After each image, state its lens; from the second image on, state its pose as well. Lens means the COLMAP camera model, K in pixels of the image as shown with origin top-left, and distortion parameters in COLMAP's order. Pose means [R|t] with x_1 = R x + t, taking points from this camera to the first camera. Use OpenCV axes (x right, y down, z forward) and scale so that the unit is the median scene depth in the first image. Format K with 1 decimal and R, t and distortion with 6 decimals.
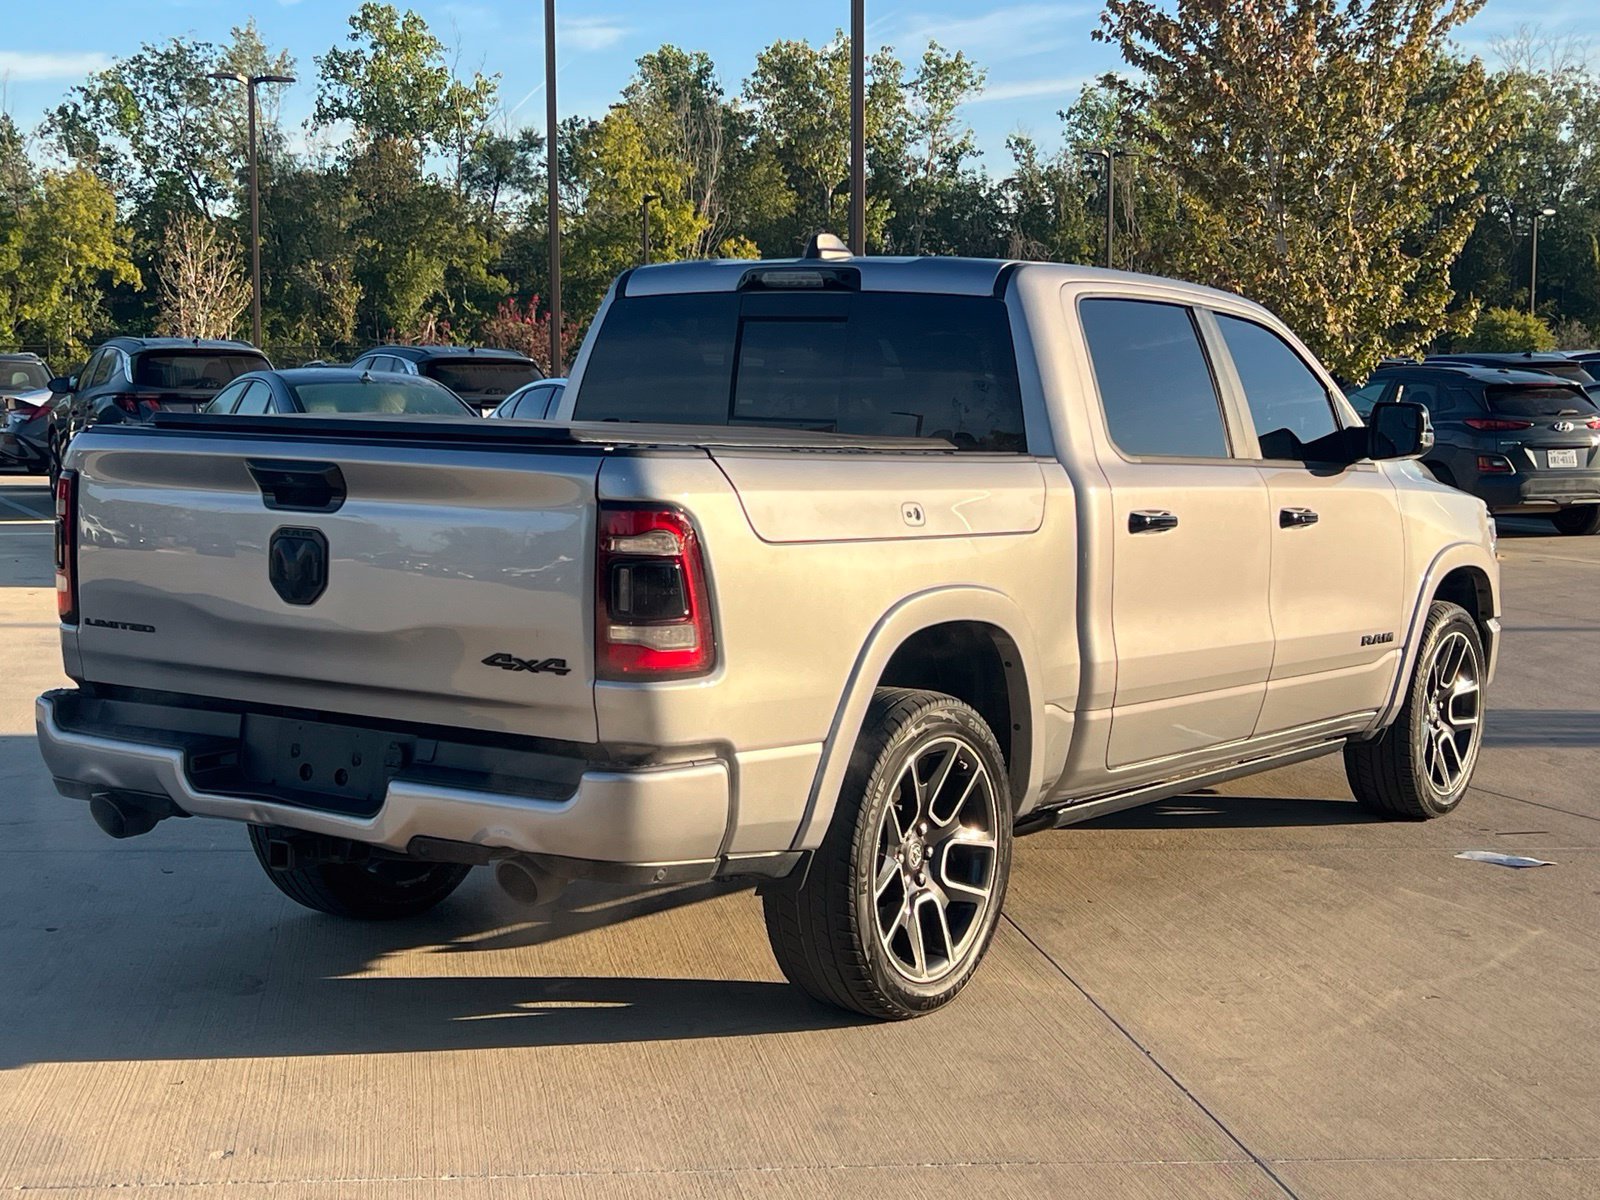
lens RADIAL K [[2399.8, 0, 802.4], [0, 2399.8, 606.9], [0, 0, 1]] dist [0.107867, 0.000000]
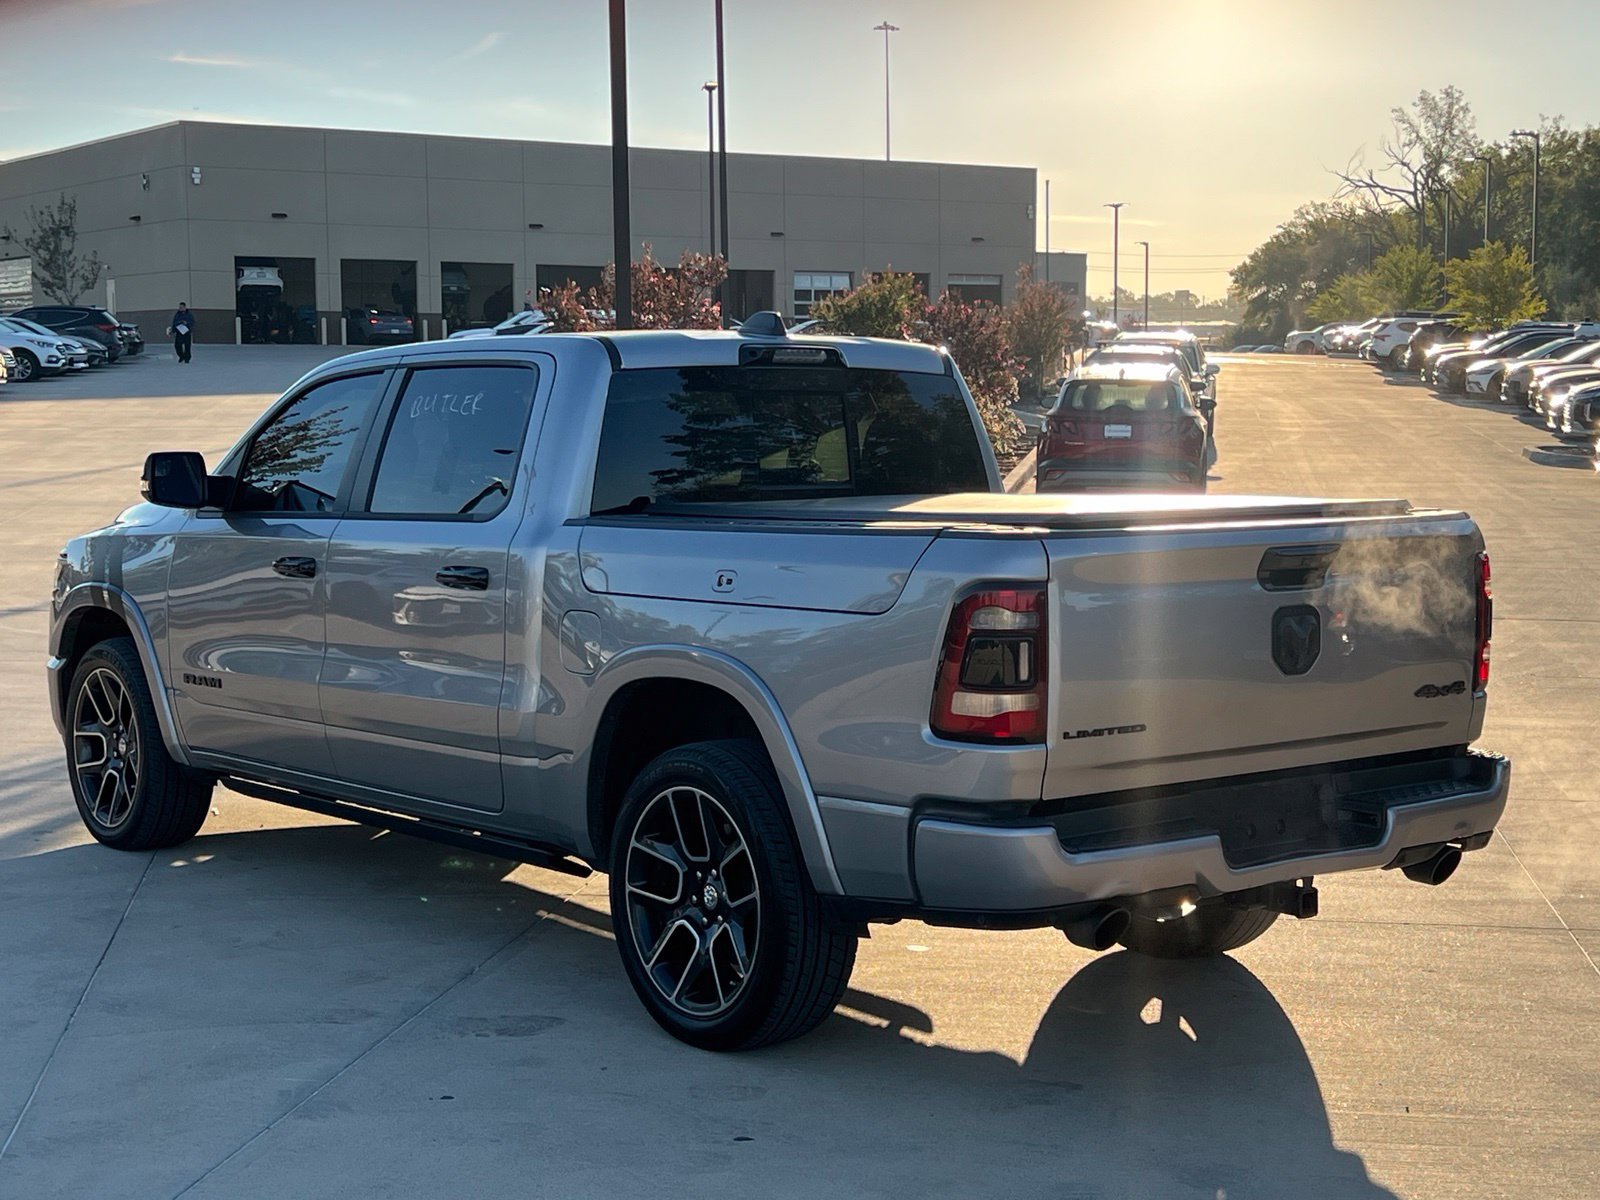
lens RADIAL K [[2399.8, 0, 799.0], [0, 2399.8, 590.7], [0, 0, 1]] dist [0.107867, 0.000000]
pose [[0.298564, -0.092888, 0.949859, -1.294099], [0.092986, 0.993349, 0.067913, -0.132342], [-0.949849, 0.068047, 0.305215, 0.860068]]
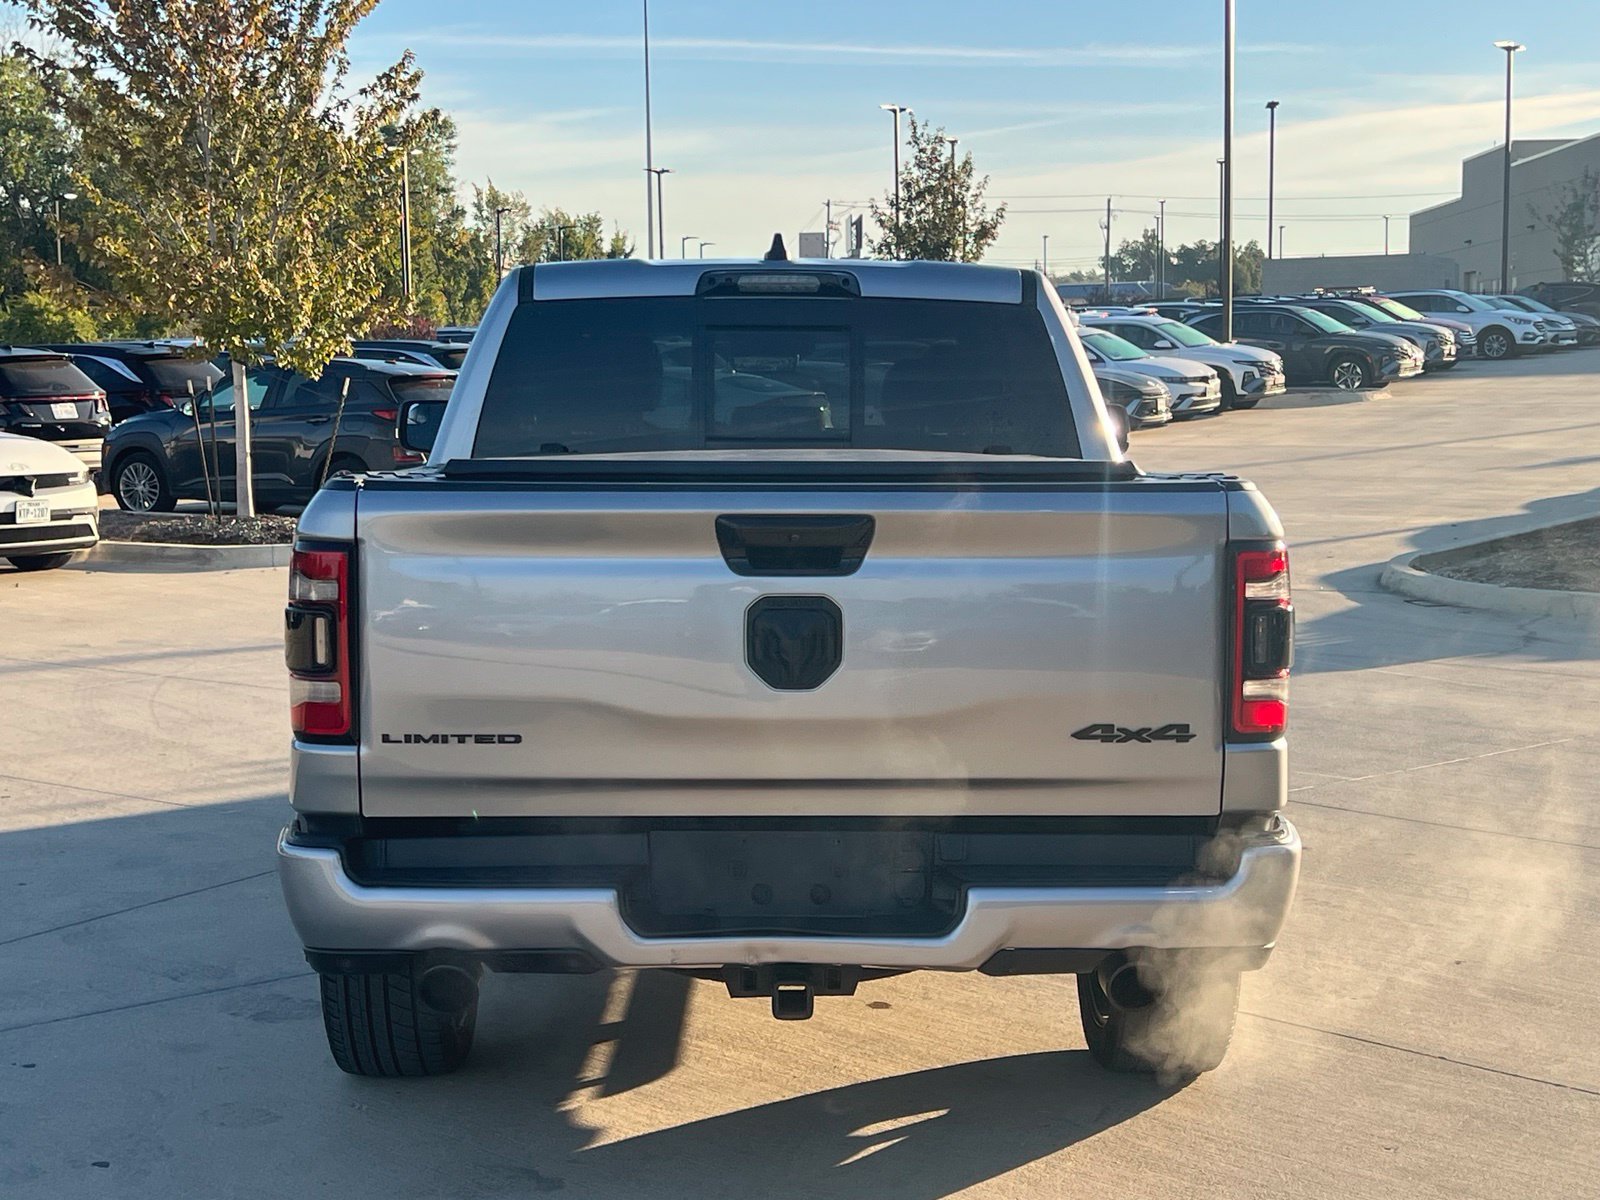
lens RADIAL K [[2399.8, 0, 805.7], [0, 2399.8, 600.6], [0, 0, 1]] dist [0.107867, 0.000000]
pose [[0.815486, -0.069629, 0.574574, -0.655680], [0.067255, 0.997412, 0.025415, -0.050278], [-0.574856, 0.017918, 0.818058, 0.328597]]
